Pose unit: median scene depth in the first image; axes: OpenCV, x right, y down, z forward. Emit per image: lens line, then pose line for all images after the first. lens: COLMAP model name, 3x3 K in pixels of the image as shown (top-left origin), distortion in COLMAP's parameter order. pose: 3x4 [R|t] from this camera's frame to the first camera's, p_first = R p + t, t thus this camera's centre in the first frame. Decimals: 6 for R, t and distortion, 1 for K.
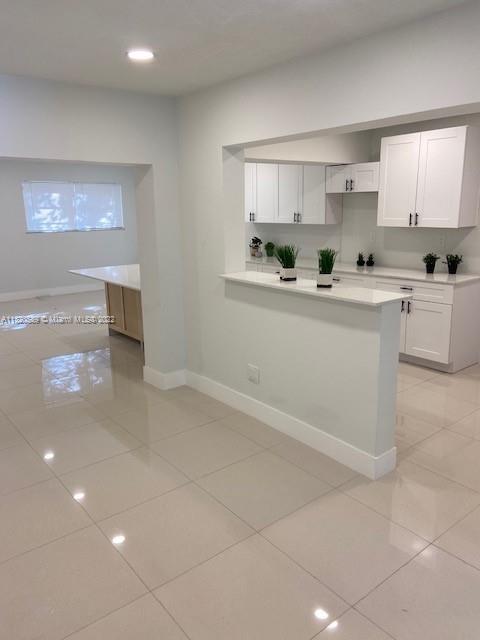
lens RADIAL K [[487.1, 0, 243.9], [0, 487.1, 318.1], [0, 0, 1]] dist [0.028673, -0.007908]
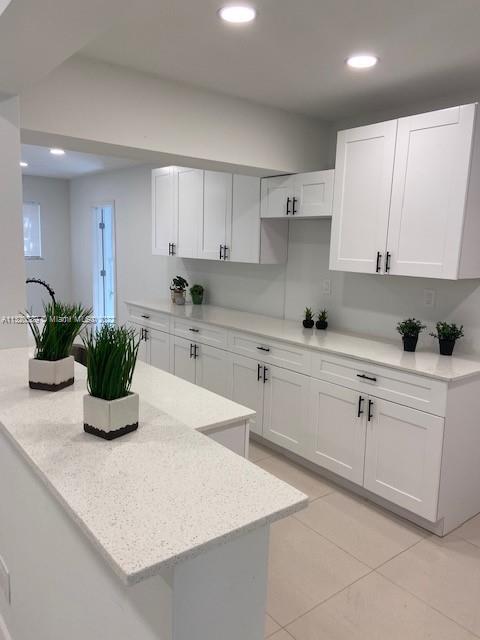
lens RADIAL K [[487.1, 0, 237.8], [0, 487.1, 322.0], [0, 0, 1]] dist [0.028673, -0.007908]
pose [[0.998810, 0.048585, -0.004161, 0.154689], [-0.048756, 0.996462, -0.068452, -0.069322], [0.000821, 0.068573, 0.997646, 0.359696]]
